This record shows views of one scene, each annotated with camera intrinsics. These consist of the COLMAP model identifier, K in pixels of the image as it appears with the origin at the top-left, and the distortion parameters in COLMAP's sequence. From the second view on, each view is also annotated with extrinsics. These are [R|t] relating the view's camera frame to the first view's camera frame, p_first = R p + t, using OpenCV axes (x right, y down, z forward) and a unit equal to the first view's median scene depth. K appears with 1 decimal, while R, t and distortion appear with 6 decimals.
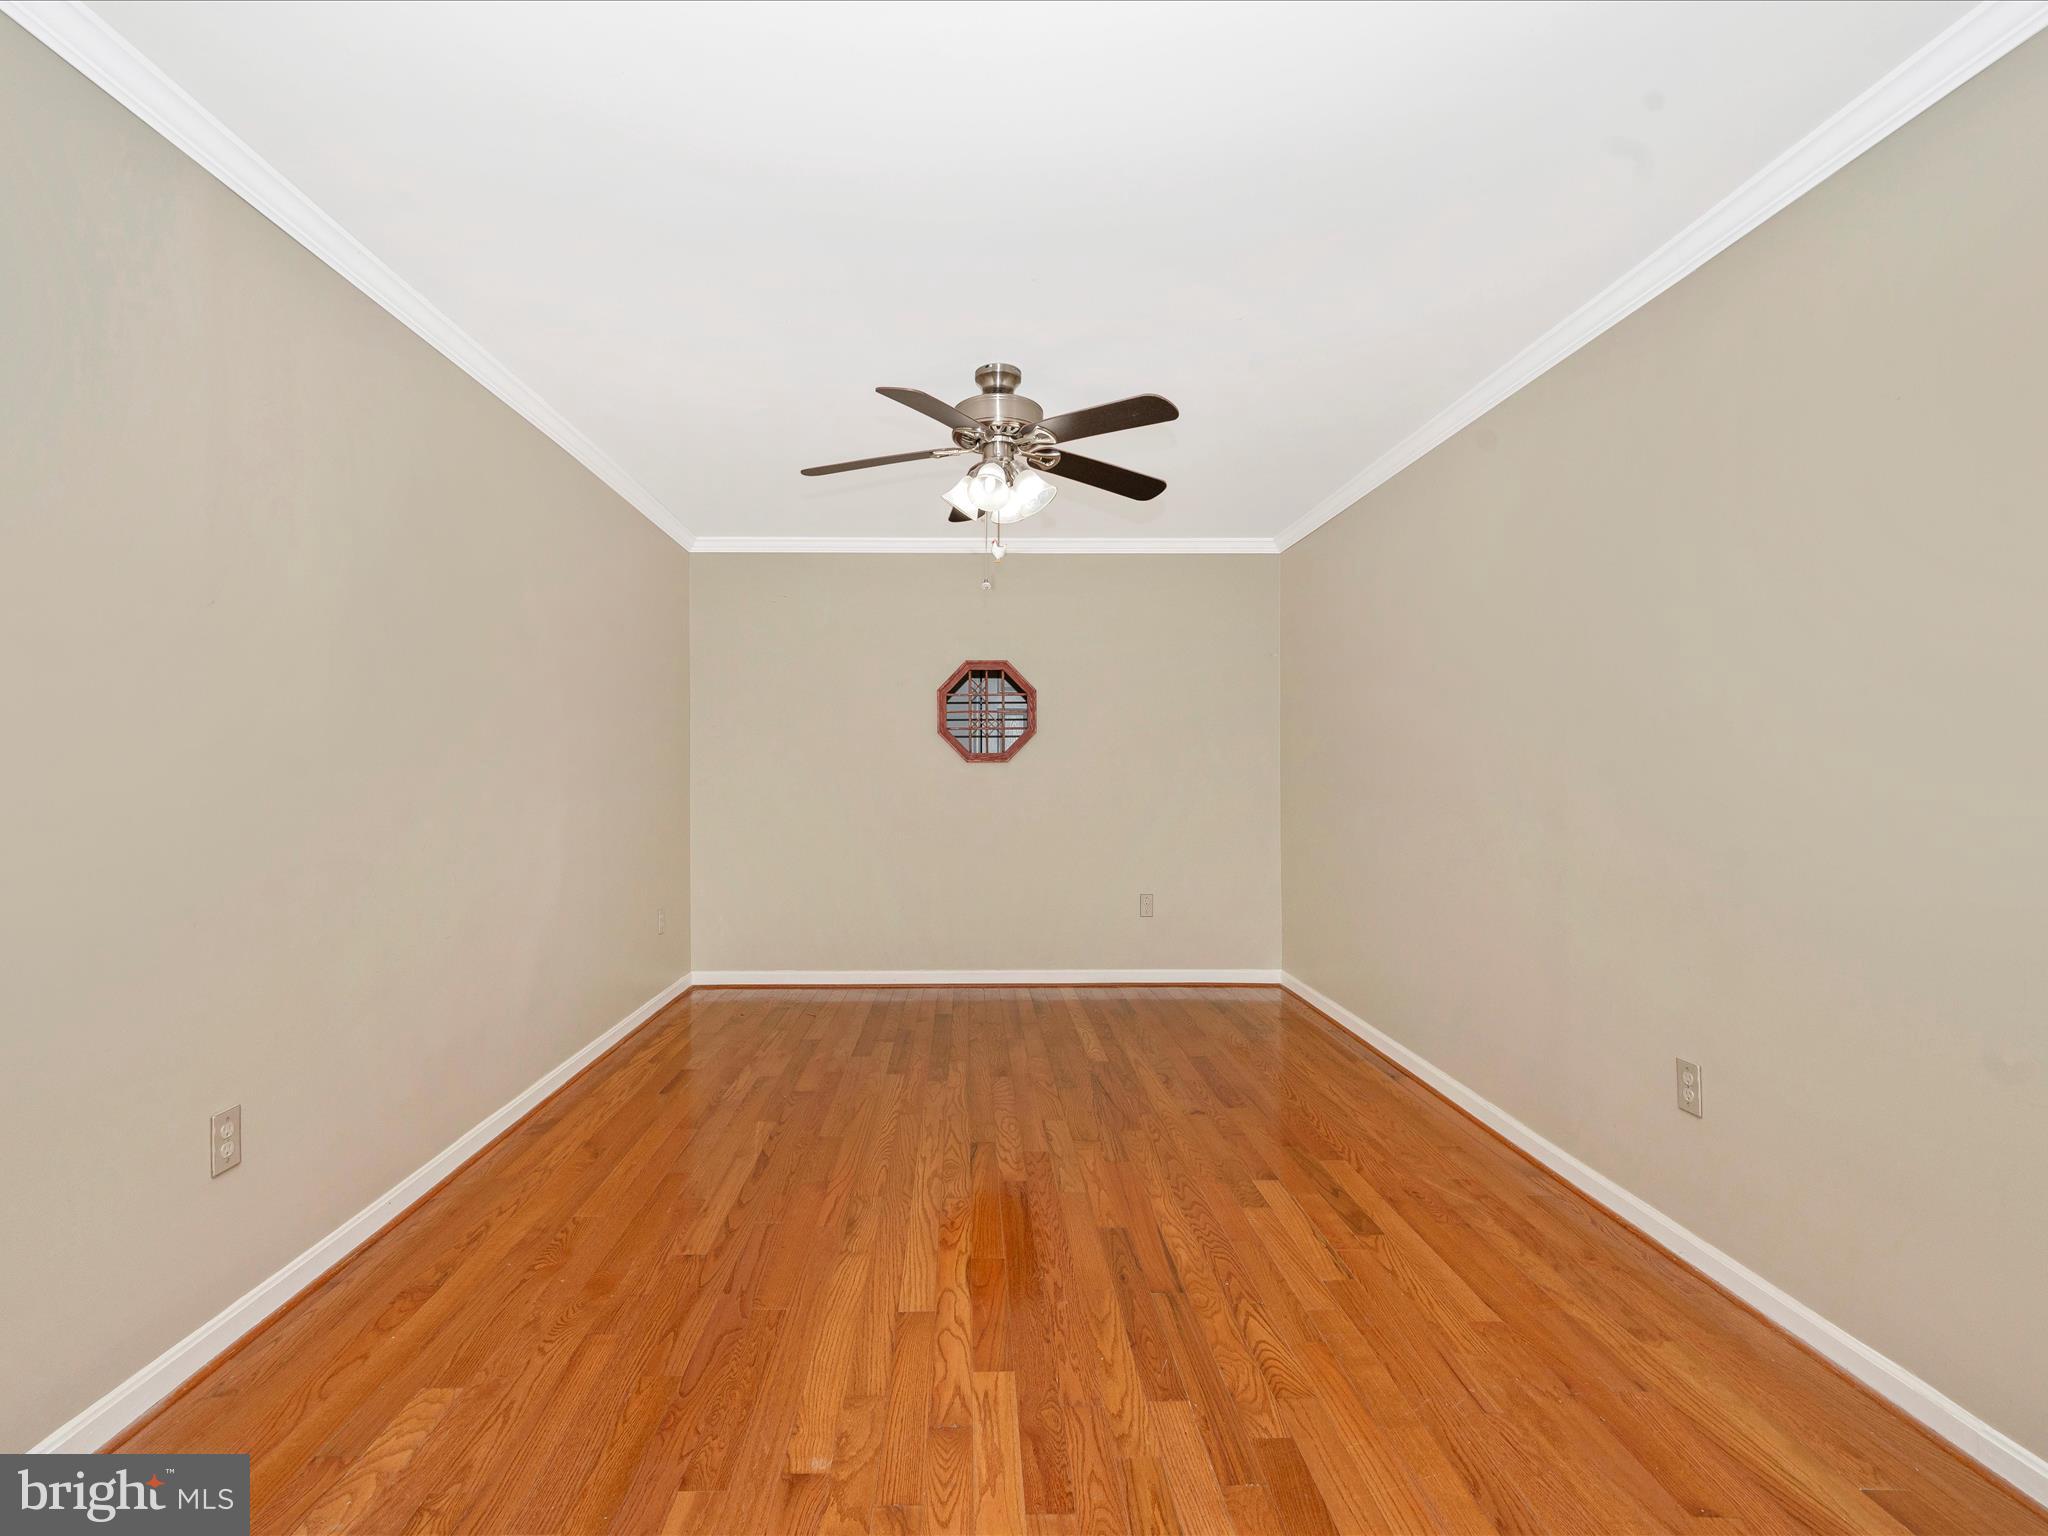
lens RADIAL K [[983.5, 0, 972.5], [0, 983.5, 760.7], [0, 0, 1]] dist [0.000819, 0.000612]
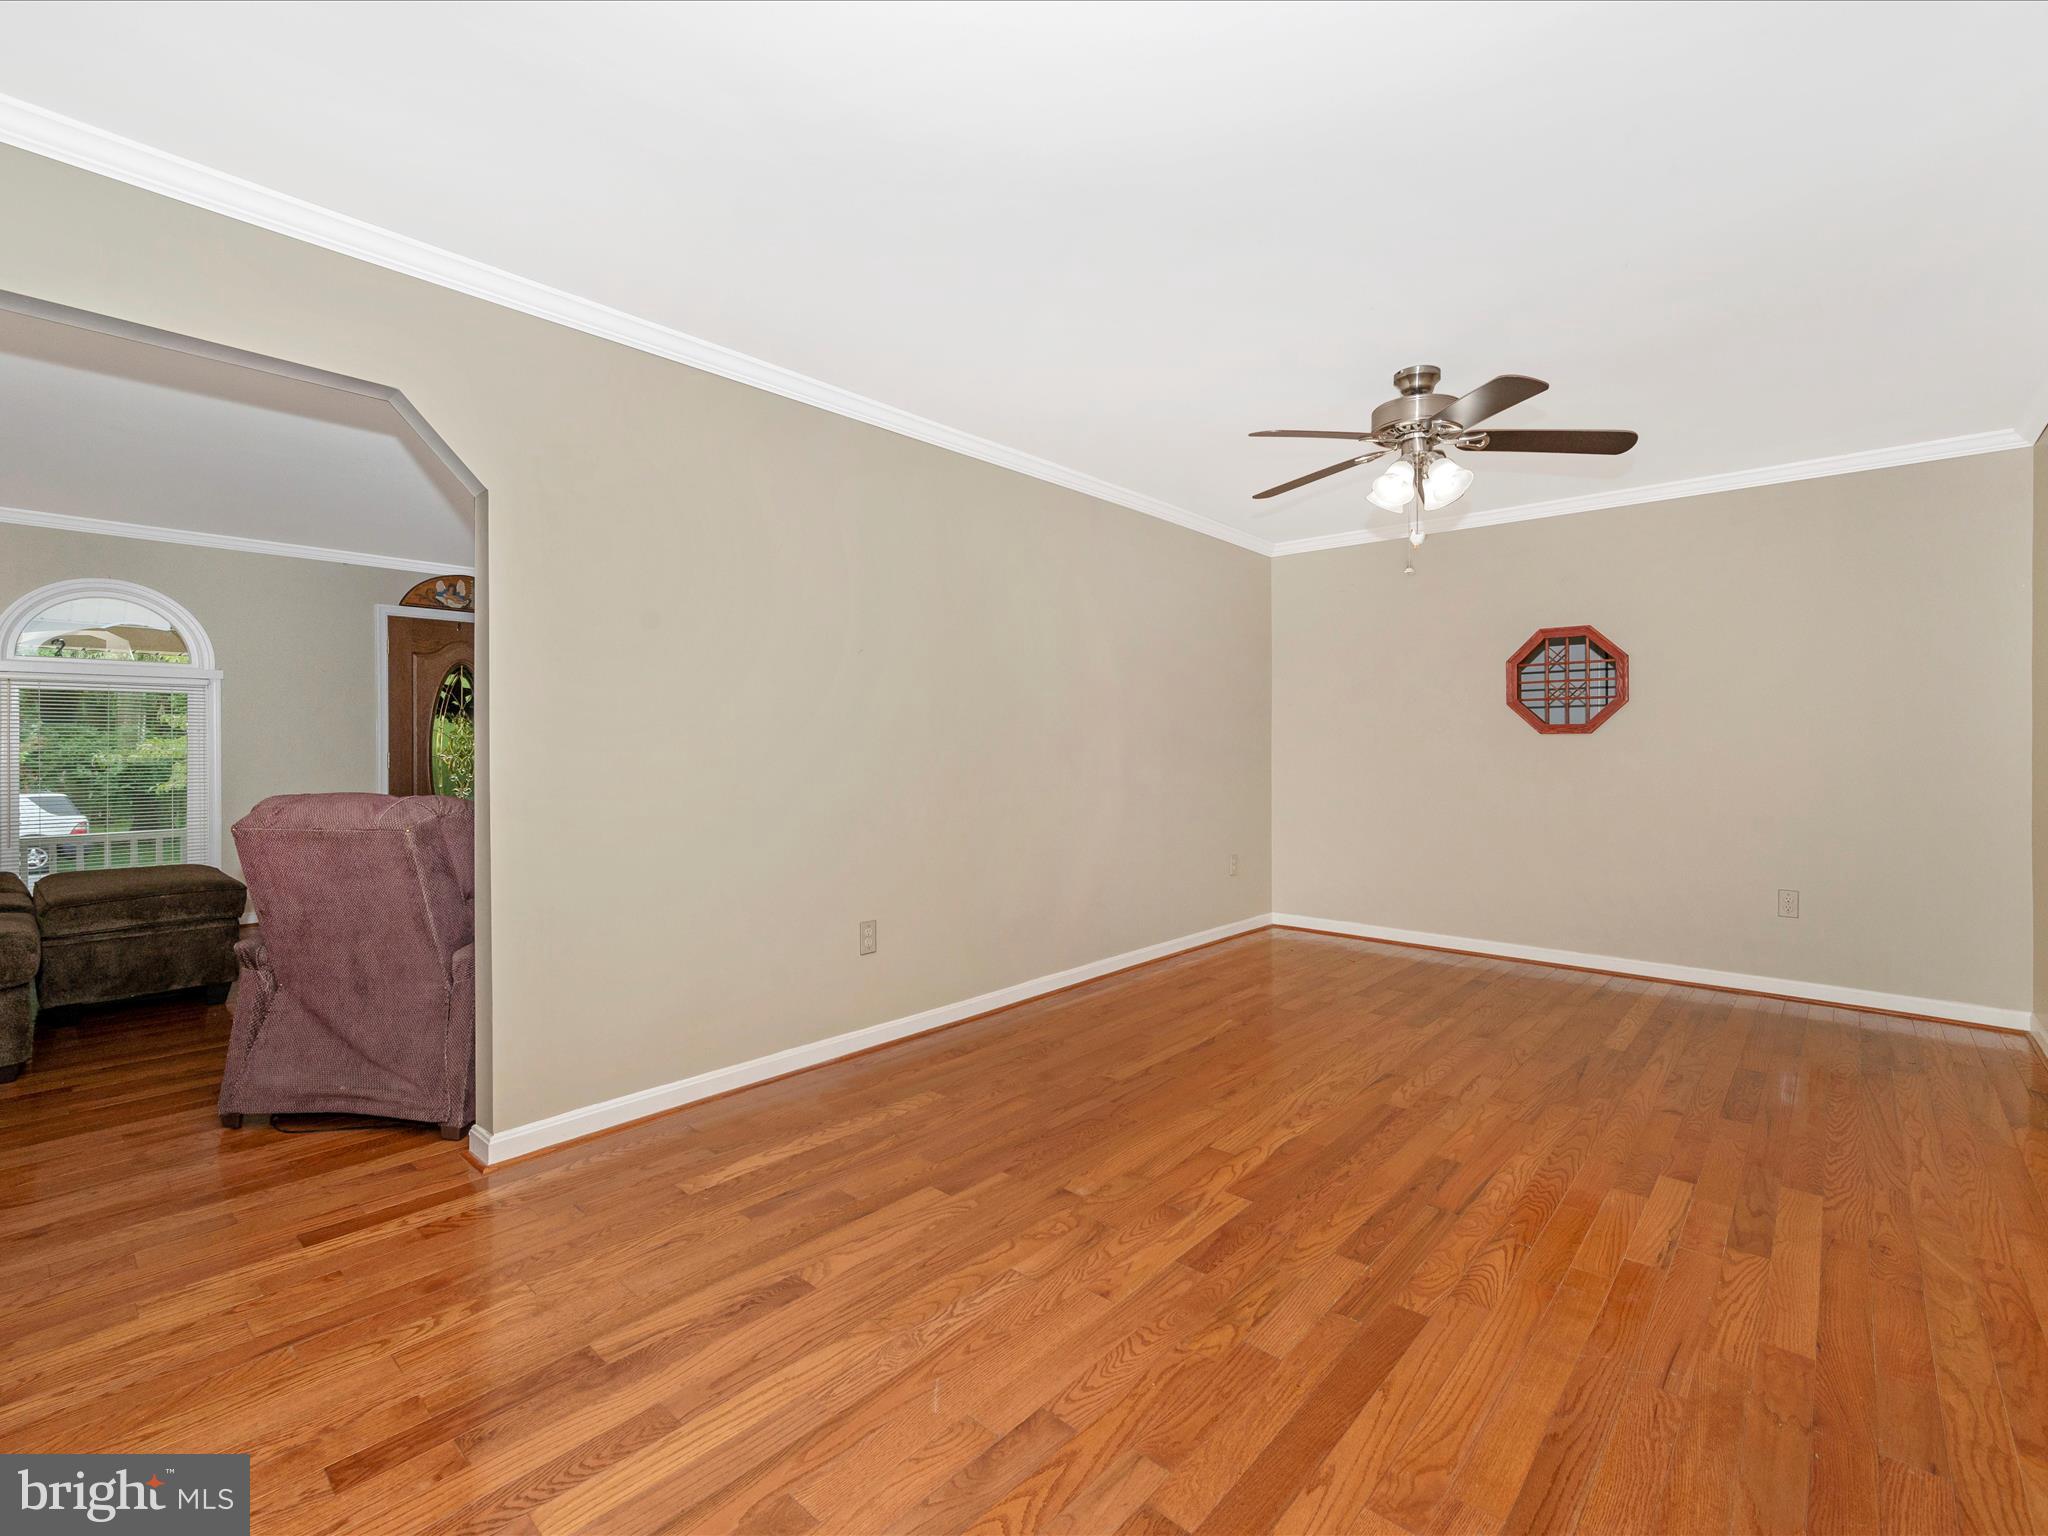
lens RADIAL K [[926.3, 0, 983.3], [0, 926.3, 744.2], [0, 0, 1]] dist [0.004963, -0.002056]
pose [[0.725769, 0.002216, -0.687935, 0.473586], [0.003029, 0.999975, 0.006417, 0.009258], [0.687932, -0.006741, 0.725744, -0.092549]]
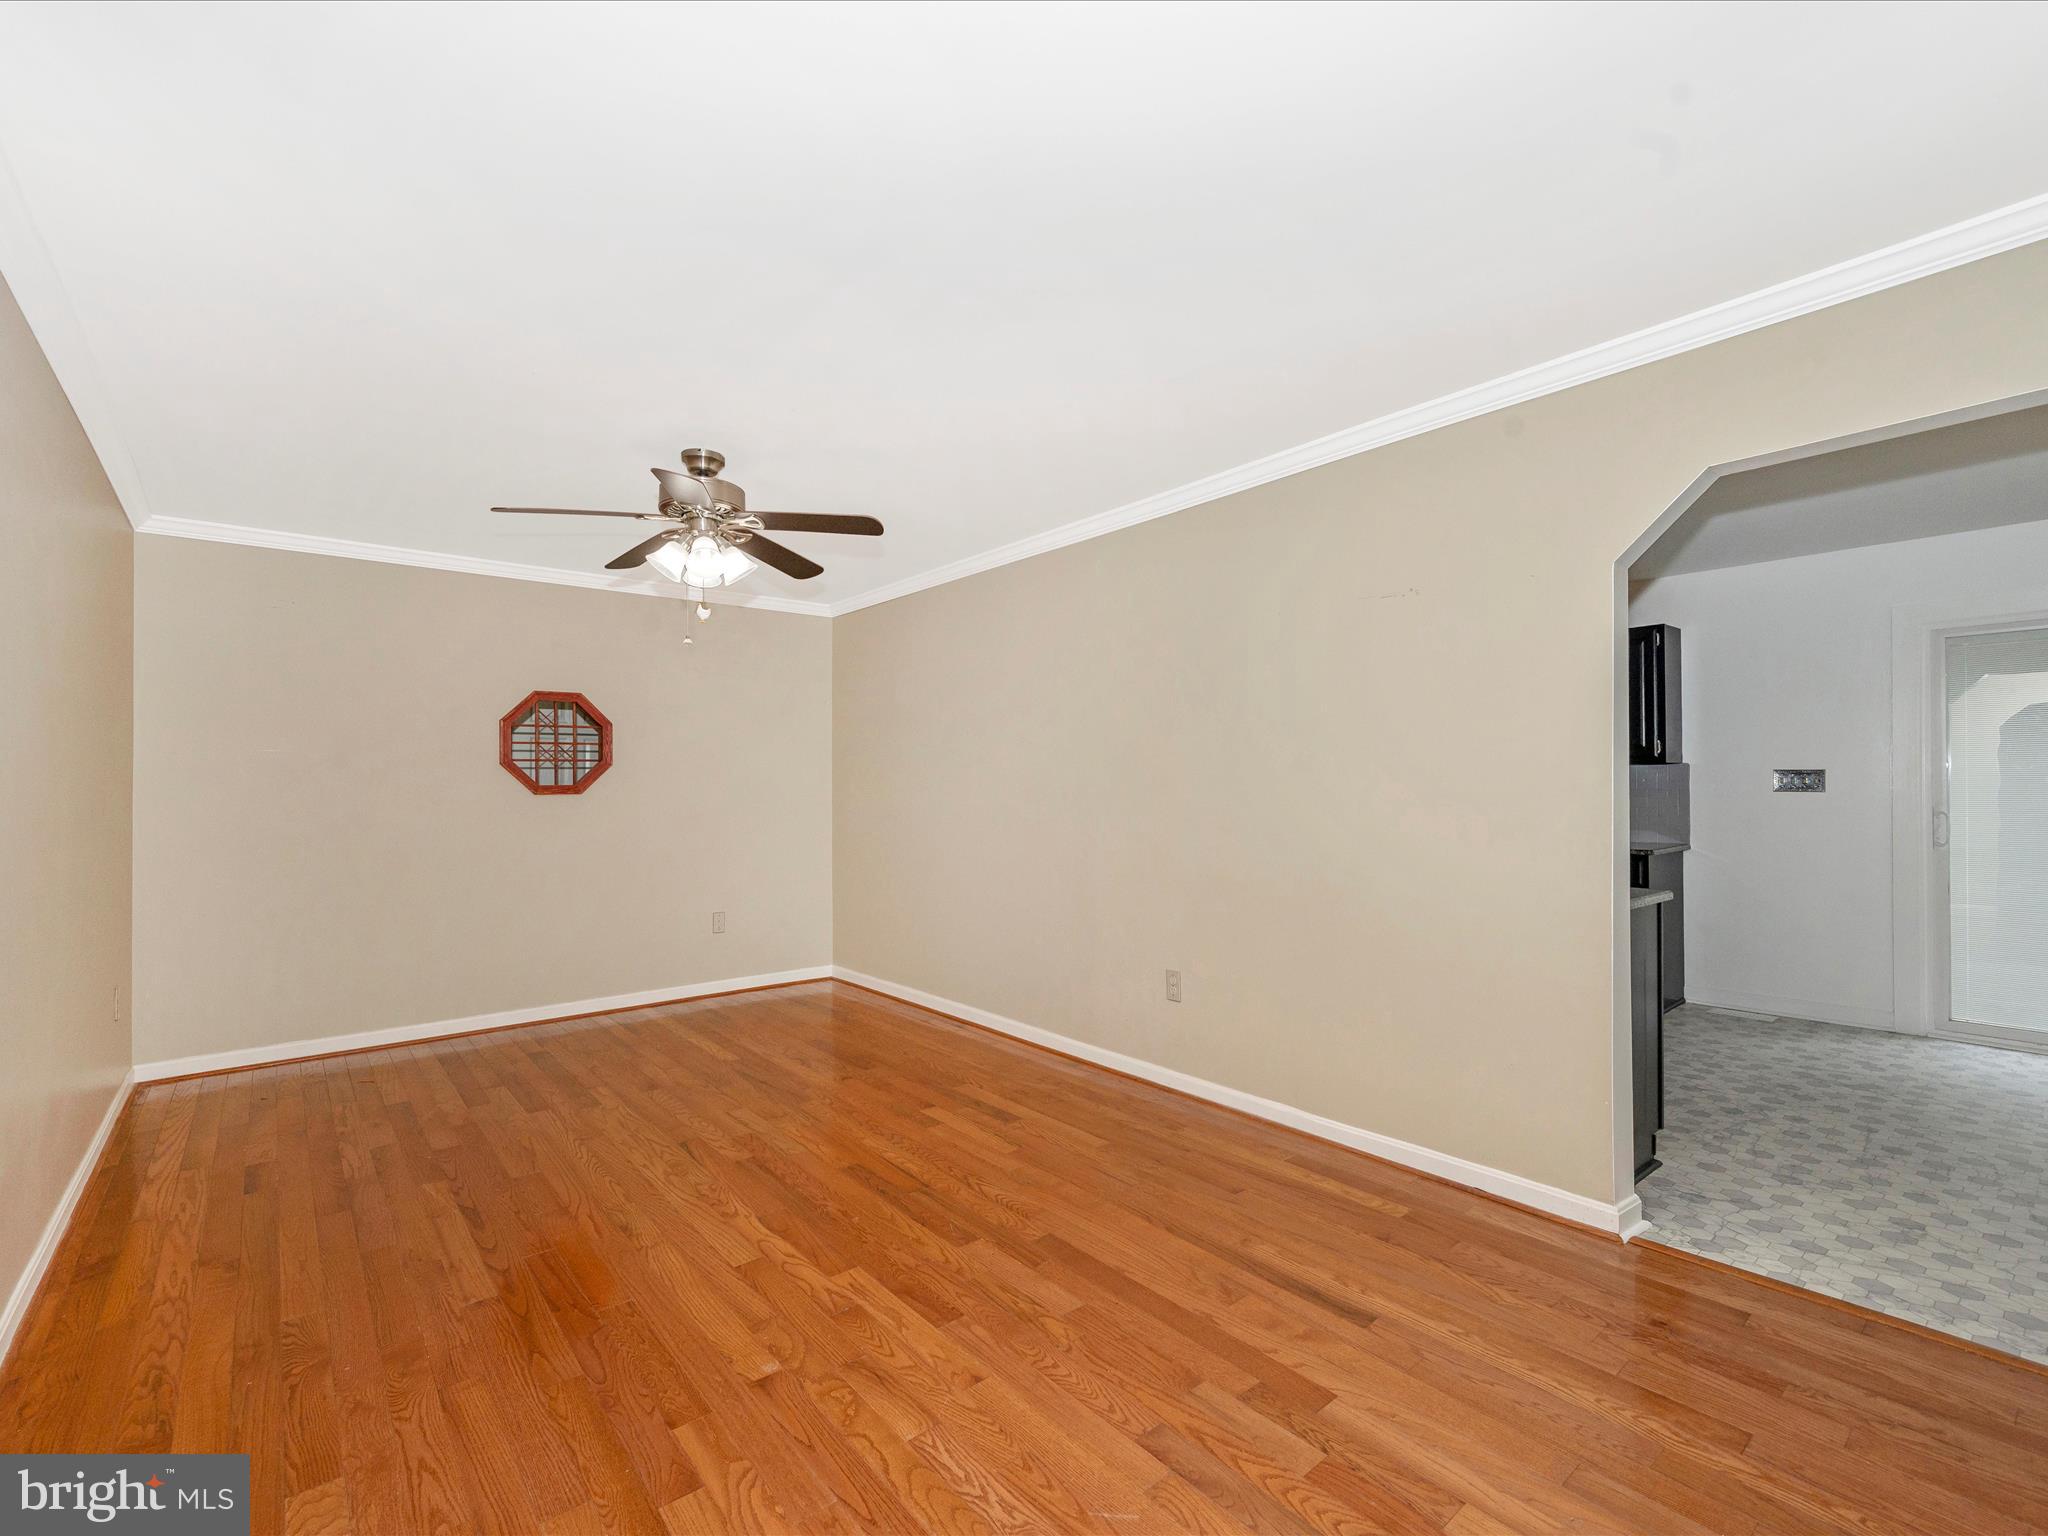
lens RADIAL K [[926.3, 0, 1073.8], [0, 926.3, 772.1], [0, 0, 1]] dist [0.004963, -0.002056]
pose [[0.760621, 0.003461, 0.649187, -0.418101], [0.002912, 0.999958, -0.008743, -0.023417], [-0.649189, 0.008540, 0.760579, -0.106631]]
